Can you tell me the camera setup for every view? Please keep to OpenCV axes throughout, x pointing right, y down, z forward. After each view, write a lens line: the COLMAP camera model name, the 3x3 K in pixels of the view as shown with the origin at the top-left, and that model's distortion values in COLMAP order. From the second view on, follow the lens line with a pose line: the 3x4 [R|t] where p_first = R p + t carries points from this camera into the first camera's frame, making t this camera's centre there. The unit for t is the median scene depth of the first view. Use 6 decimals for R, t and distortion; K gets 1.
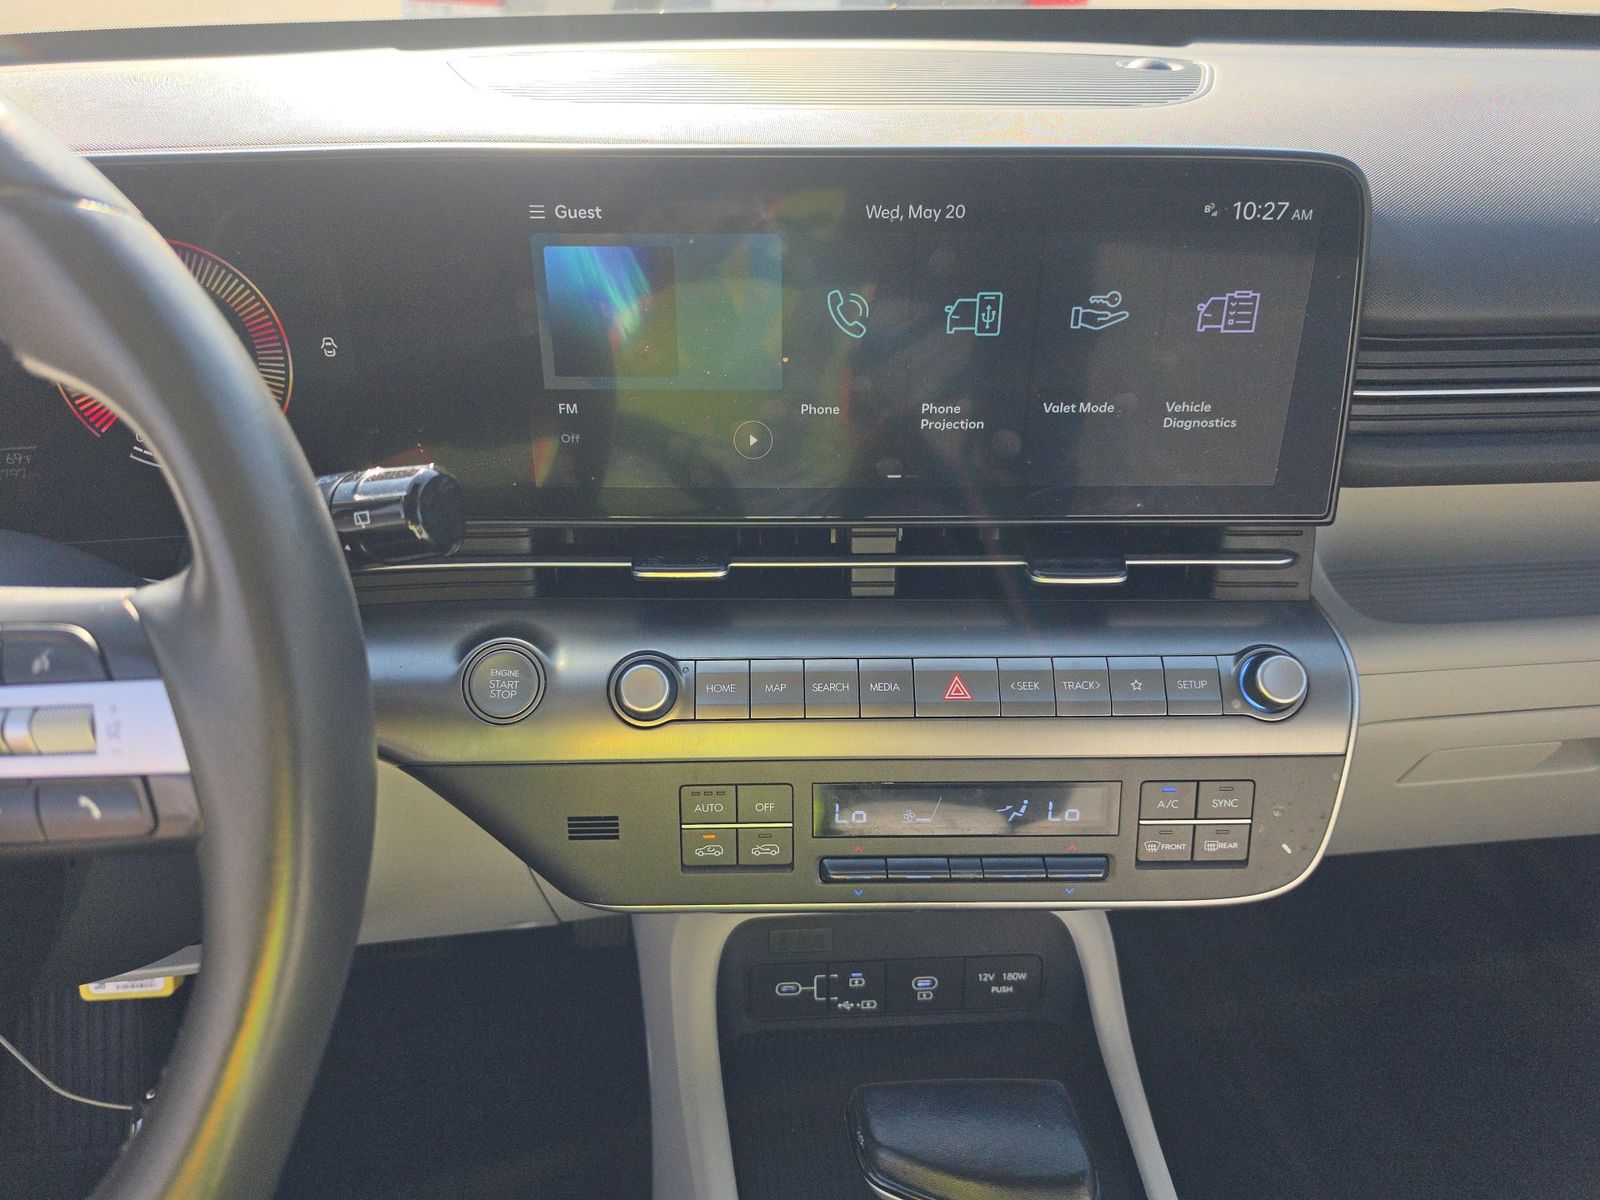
lens RADIAL K [[1001.6, 0, 800.0], [0, 1001.6, 600.0], [0, 0, 1]] dist [0.077921, -0.001045]
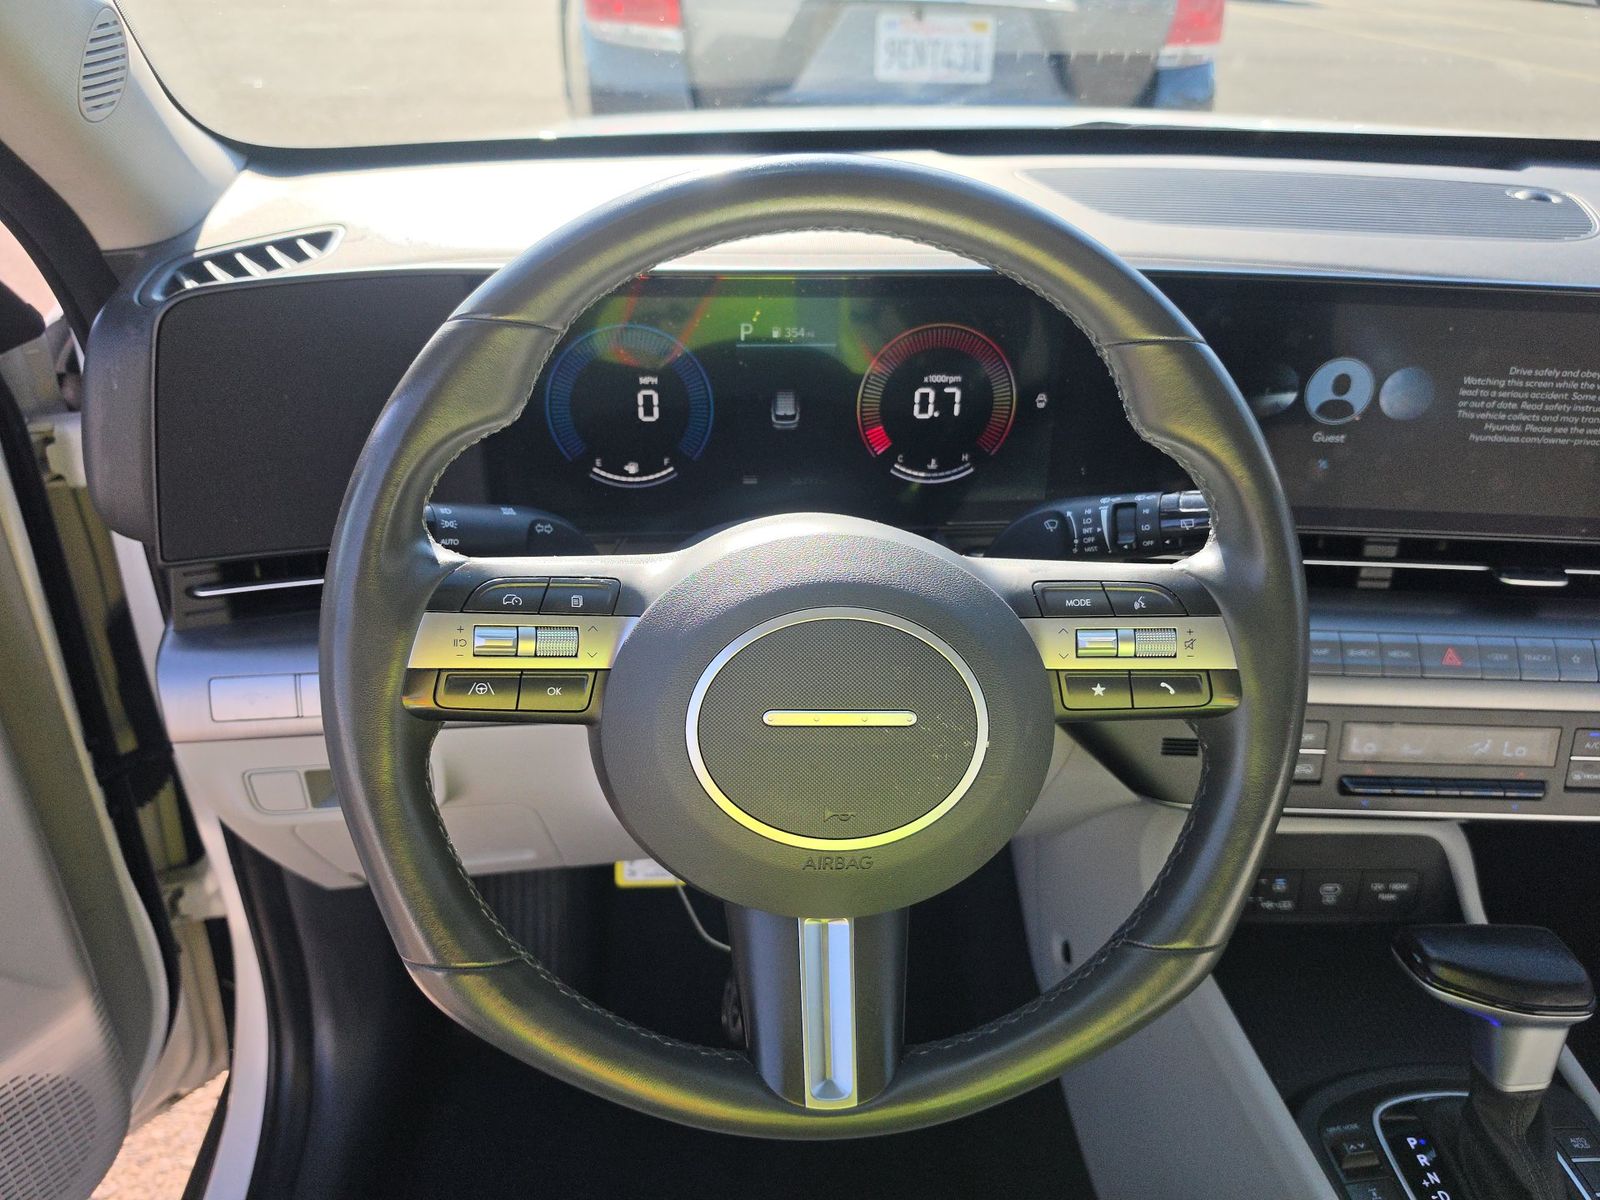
lens RADIAL K [[1048.6, 0, 800.0], [0, 1048.6, 600.0], [0, 0, 1]] dist [0.001492, 0.000381]
pose [[0.999363, 0.035688, -0.000183, -0.718153], [-0.035687, 0.999360, 0.002294, 0.037139], [0.000264, -0.002286, 0.999997, -0.429614]]
